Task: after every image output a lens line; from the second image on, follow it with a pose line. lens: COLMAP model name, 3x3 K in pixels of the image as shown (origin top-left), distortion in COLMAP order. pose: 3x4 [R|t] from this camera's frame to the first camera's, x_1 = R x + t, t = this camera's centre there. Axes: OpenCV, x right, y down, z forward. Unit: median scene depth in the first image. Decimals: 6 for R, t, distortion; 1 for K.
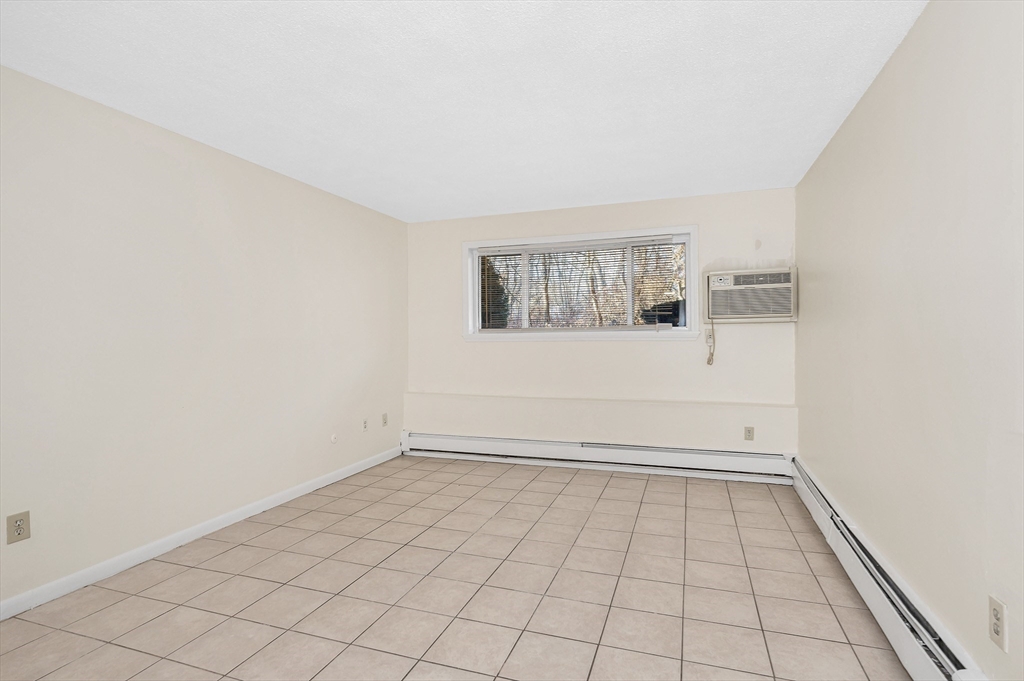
lens RADIAL K [[494.7, 0, 515.7], [0, 494.7, 339.8], [0, 0, 1]] dist [0.002102, 0.000087]
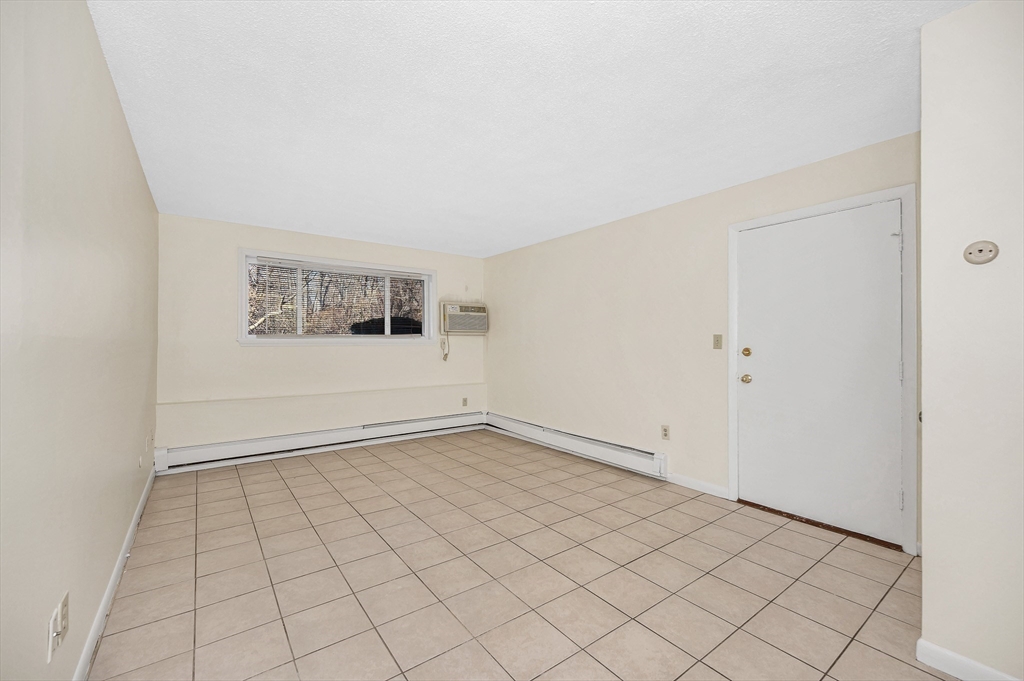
lens RADIAL K [[436.3, 0, 471.2], [0, 436.3, 342.2], [0, 0, 1]] dist [0.008400, 0.001186]
pose [[0.589826, 0.010583, 0.807461, -0.720122], [0.000494, 0.999909, -0.013466, 0.009167], [-0.807530, 0.008342, 0.589768, 0.125933]]
